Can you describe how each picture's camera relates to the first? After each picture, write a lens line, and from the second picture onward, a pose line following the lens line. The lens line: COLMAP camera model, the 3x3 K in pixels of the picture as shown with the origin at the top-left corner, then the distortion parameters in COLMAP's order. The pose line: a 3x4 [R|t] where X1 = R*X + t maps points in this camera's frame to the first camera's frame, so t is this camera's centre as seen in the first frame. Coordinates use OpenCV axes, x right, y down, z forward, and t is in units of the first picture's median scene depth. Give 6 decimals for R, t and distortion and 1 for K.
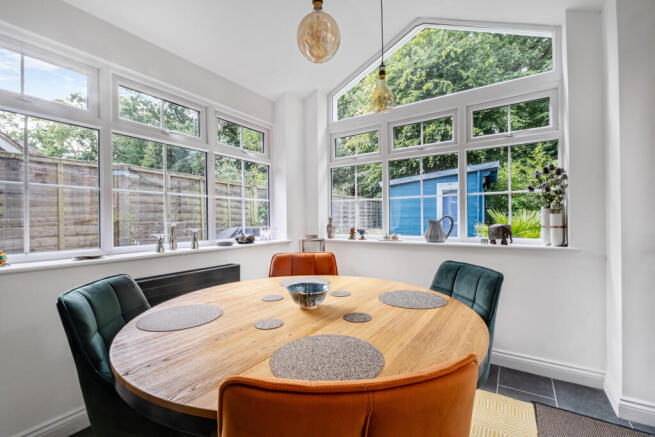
lens RADIAL K [[285.1, 0, 326.2], [0, 285.1, 218.4], [0, 0, 1]] dist [0.000311, 0.000010]
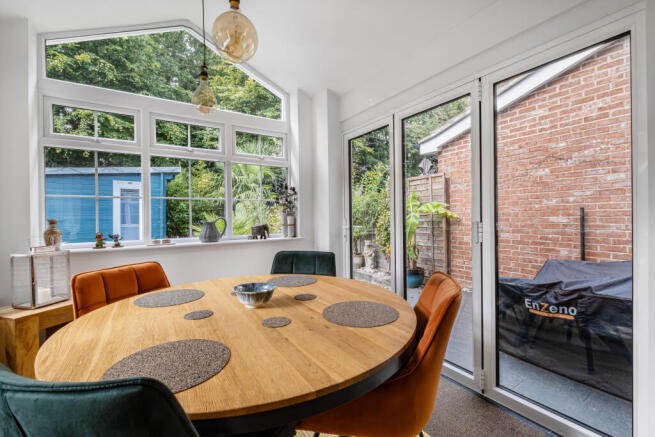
lens RADIAL K [[285.1, 0, 326.2], [0, 285.1, 218.4], [0, 0, 1]] dist [0.000311, 0.000010]
pose [[0.399224, -0.001229, 0.916853, -0.342300], [0.007587, 0.999969, -0.001963, -0.000157], [-0.916822, 0.007740, 0.399221, 0.135137]]
